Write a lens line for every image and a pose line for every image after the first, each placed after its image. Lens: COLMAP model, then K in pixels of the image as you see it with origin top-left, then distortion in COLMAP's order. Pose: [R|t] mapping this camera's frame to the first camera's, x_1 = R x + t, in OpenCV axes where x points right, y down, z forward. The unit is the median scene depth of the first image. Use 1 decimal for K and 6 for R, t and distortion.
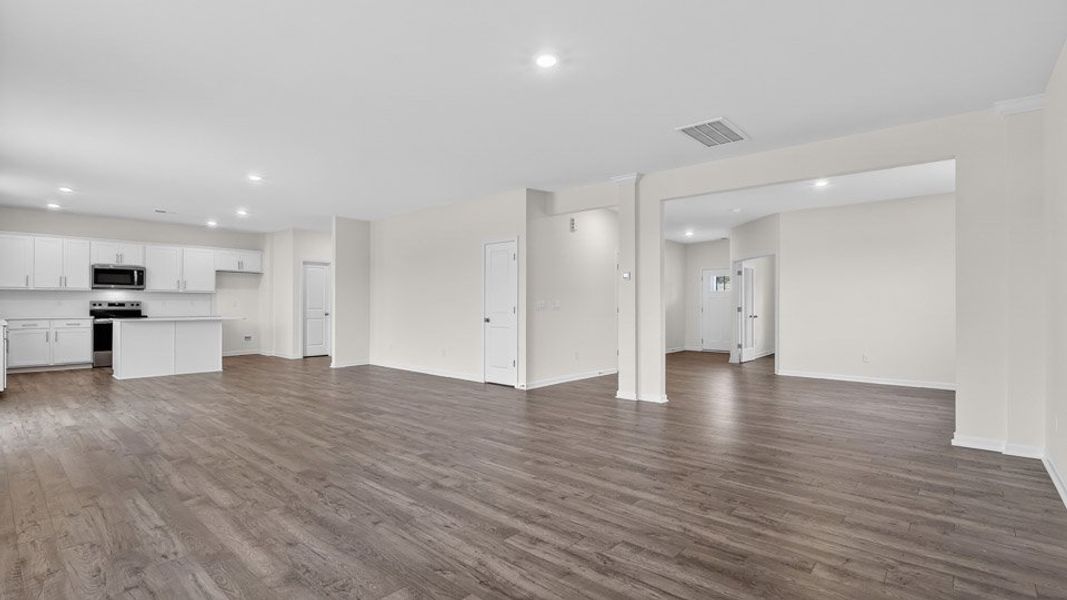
lens RADIAL K [[488.1, 0, 536.3], [0, 488.1, 304.8], [0, 0, 1]] dist [0.001512, 0.000016]
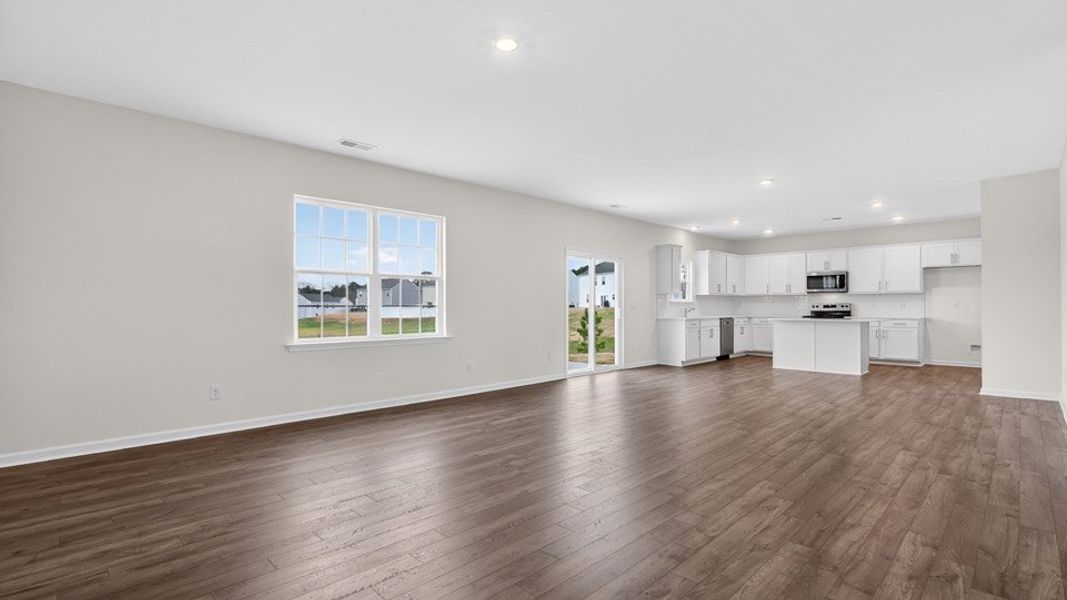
lens RADIAL K [[488.1, 0, 515.0], [0, 488.1, 308.5], [0, 0, 1]] dist [0.001512, 0.000016]
pose [[-0.079275, 0.002367, -0.996850, 0.327043], [0.003339, 0.999992, 0.002109, -0.000023], [0.996847, -0.003161, -0.079282, 0.365817]]
